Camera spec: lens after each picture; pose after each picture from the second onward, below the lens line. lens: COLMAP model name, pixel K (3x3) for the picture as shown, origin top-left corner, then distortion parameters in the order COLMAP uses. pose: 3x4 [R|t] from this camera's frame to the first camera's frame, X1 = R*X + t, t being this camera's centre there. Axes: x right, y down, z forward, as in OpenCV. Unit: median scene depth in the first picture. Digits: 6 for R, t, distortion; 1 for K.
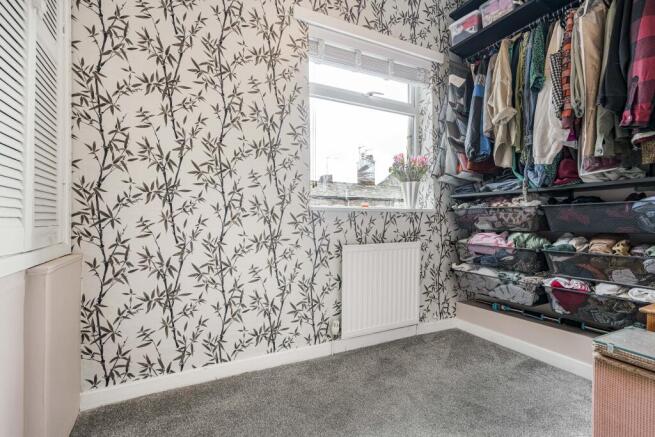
lens RADIAL K [[309.0, 0, 309.2], [0, 309.0, 219.2], [0, 0, 1]] dist [0.001896, 0.000878]
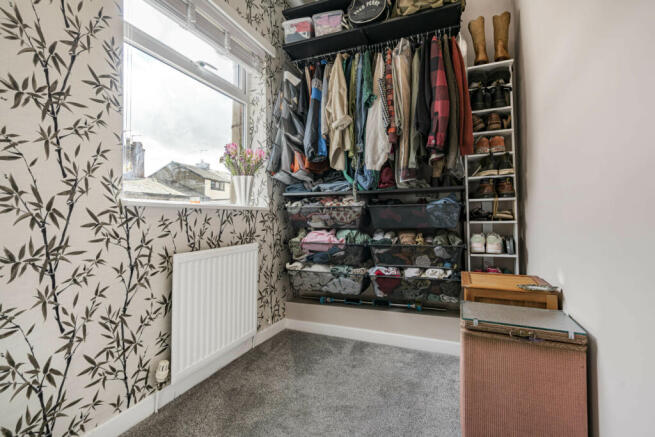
lens RADIAL K [[315.2, 0, 328.1], [0, 315.2, 208.7], [0, 0, 1]] dist [0.000708, 0.000777]
pose [[0.729149, 0.015449, 0.684181, -0.141811], [0.003434, 0.999650, -0.026232, -0.002463], [-0.684346, 0.021476, 0.728841, 0.210601]]
